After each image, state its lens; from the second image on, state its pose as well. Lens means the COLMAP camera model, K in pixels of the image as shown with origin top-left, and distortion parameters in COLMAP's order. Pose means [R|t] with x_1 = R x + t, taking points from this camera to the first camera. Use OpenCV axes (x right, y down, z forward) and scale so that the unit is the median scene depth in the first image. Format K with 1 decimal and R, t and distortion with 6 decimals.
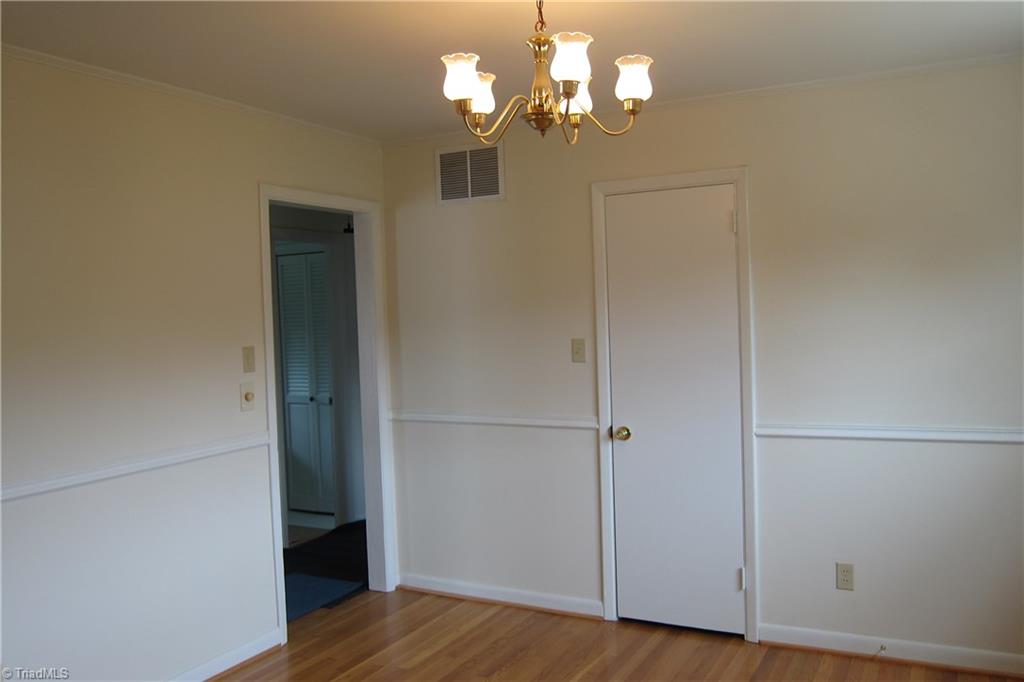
lens RADIAL K [[858.8, 0, 510.8], [0, 858.8, 339.3], [0, 0, 1]] dist [-0.061335, 0.023401]
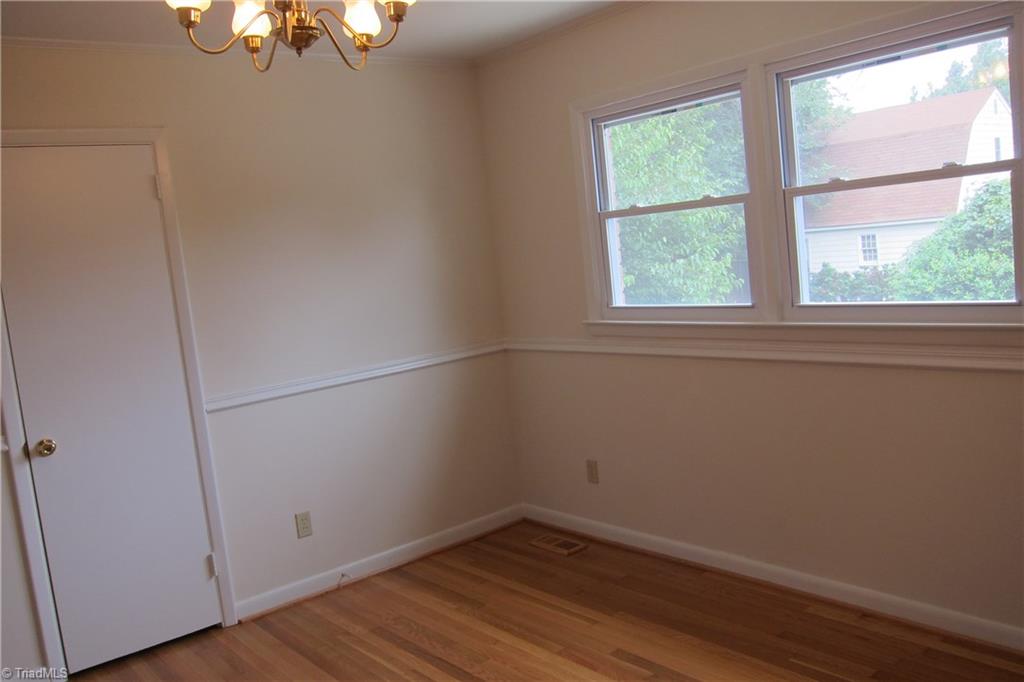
lens RADIAL K [[858.8, 0, 509.2], [0, 858.8, 339.2], [0, 0, 1]] dist [-0.061335, 0.023401]
pose [[0.397460, -0.106414, 0.911428, -0.431129], [0.120126, 0.990739, 0.063289, 0.012135], [-0.909723, 0.084331, 0.406563, 0.294935]]
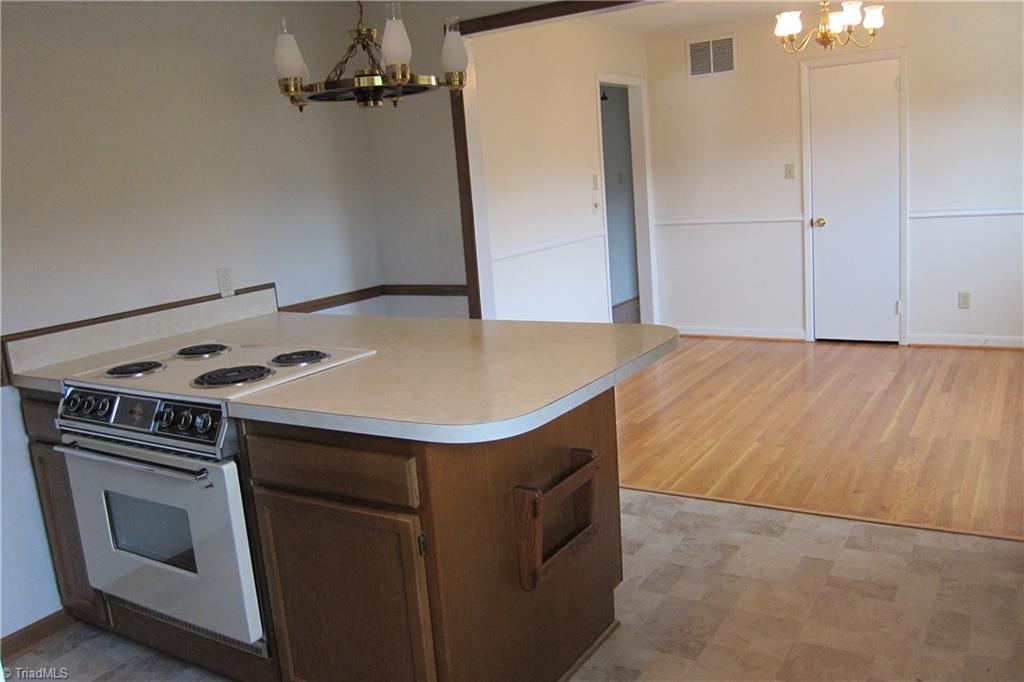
lens RADIAL K [[858.8, 0, 508.6], [0, 858.8, 341.2], [0, 0, 1]] dist [-0.061335, 0.023401]
pose [[0.995683, -0.029029, -0.088166, -0.331638], [0.043081, 0.985861, 0.161931, 0.049409], [0.082218, -0.165030, 0.982856, -0.674563]]
